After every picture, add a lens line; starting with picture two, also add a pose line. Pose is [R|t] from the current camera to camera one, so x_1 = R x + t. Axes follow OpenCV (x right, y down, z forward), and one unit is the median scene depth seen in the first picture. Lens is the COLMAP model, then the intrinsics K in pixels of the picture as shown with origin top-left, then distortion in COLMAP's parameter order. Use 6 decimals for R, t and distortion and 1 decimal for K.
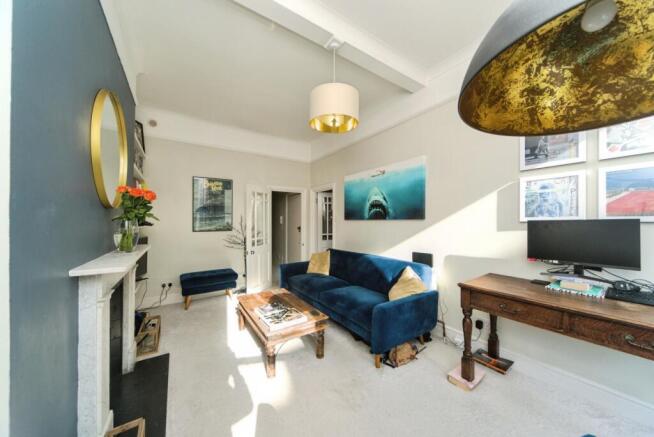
lens RADIAL K [[224.1, 0, 326.4], [0, 224.1, 221.0], [0, 0, 1]] dist [0.002680, 0.000199]
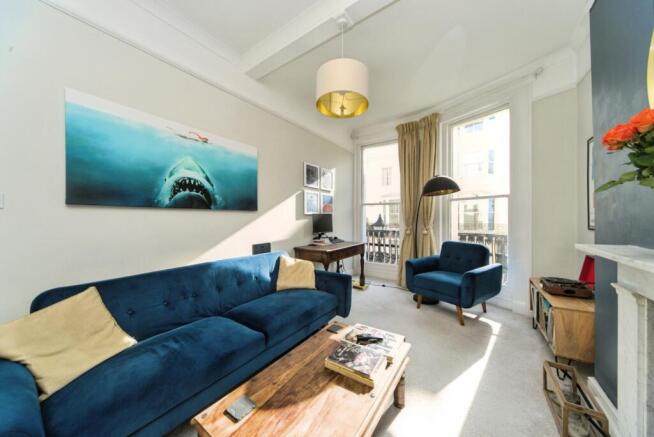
lens RADIAL K [[224.1, 0, 326.4], [0, 224.1, 221.0], [0, 0, 1]] dist [0.002680, 0.000199]
pose [[-0.369639, -0.020291, 0.928954, -0.577660], [-0.010657, 0.999788, 0.017597, 0.015571], [-0.929114, -0.003395, -0.369777, 0.995680]]
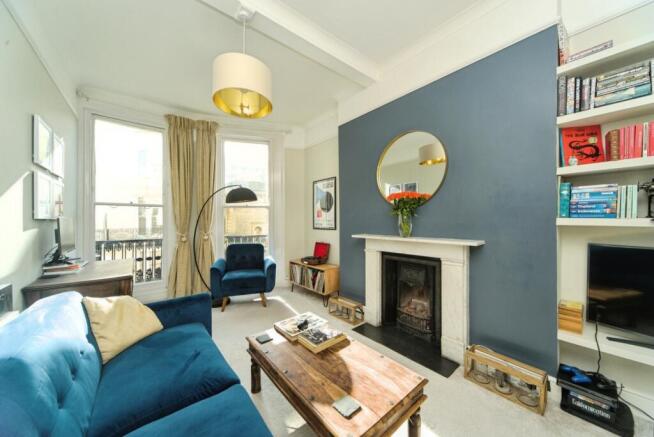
lens RADIAL K [[229.3, 0, 328.2], [0, 229.3, 224.3], [0, 0, 1]] dist [0.000817, 0.000063]
pose [[-0.993590, -0.001419, -0.113031, -0.134085], [-0.002088, 0.999981, 0.005808, 0.011840], [0.113021, 0.006007, -0.993574, 1.361537]]
